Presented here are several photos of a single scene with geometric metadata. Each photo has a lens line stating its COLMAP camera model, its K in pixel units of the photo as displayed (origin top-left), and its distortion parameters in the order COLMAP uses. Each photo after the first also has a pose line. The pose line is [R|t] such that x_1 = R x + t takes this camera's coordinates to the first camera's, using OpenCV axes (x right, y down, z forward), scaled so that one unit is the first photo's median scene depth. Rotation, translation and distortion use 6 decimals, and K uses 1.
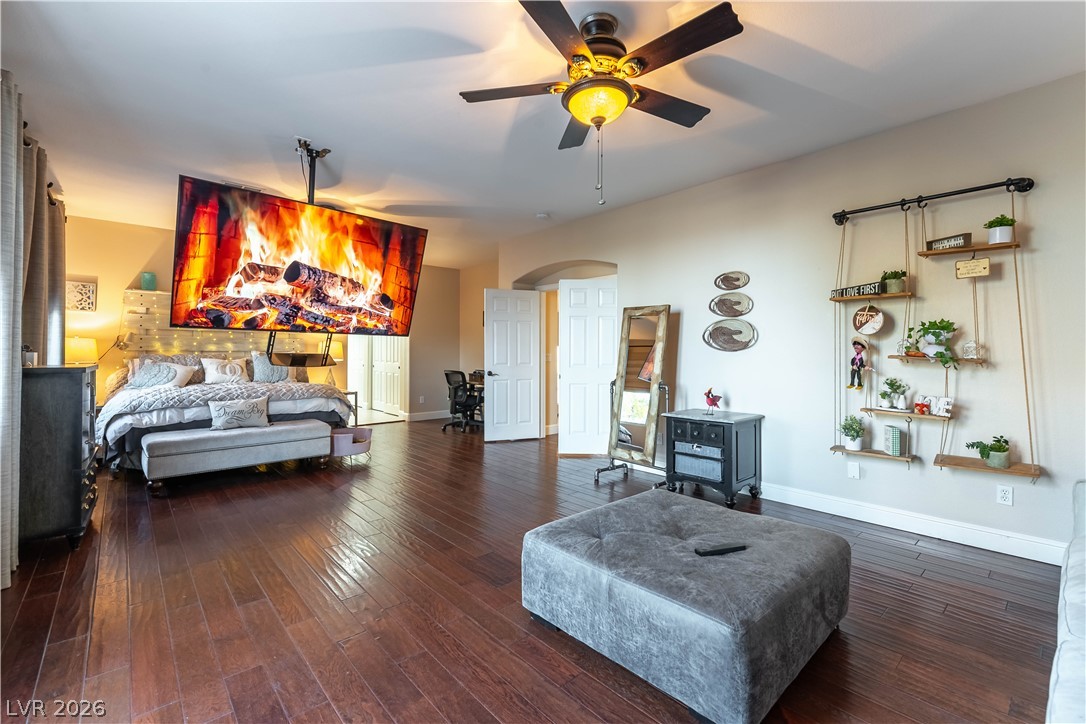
lens RADIAL K [[476.9, 0, 549.1], [0, 476.9, 353.5], [0, 0, 1]] dist [-0.000216, -0.000180]
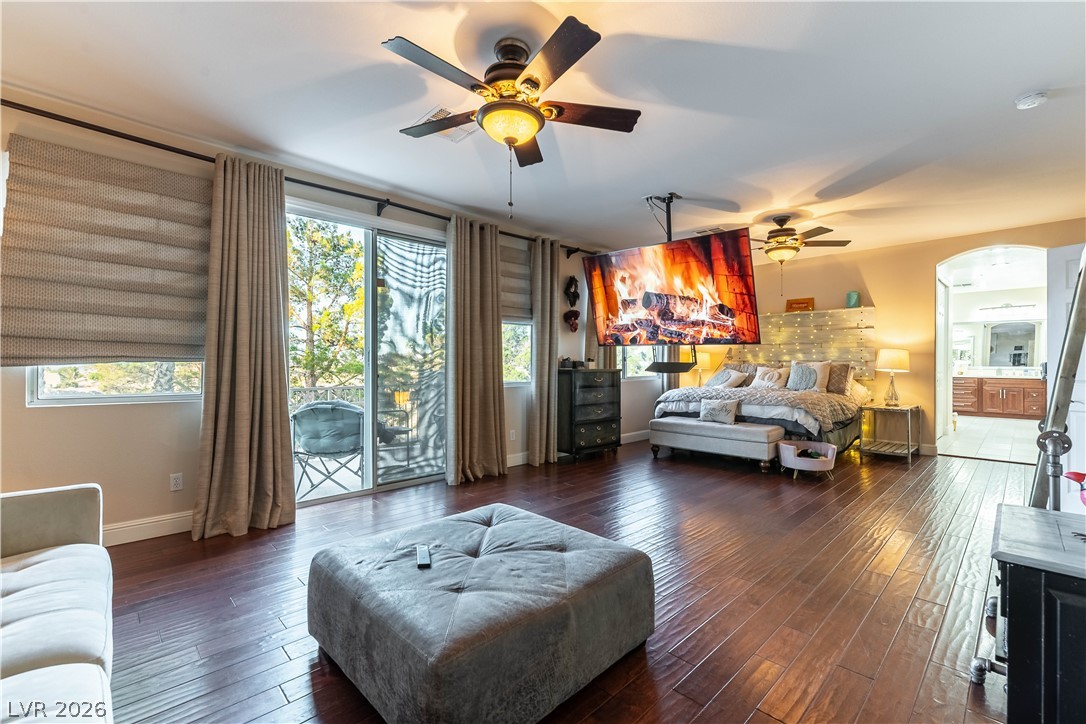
lens RADIAL K [[465.6, 0, 538.7], [0, 465.6, 364.1], [0, 0, 1]] dist [-0.000226, -0.000049]
pose [[0.030619, 0.001792, -0.999530, 0.642470], [-0.001392, 0.999998, 0.001750, 0.002754], [0.999530, 0.001338, 0.030621, 0.578725]]
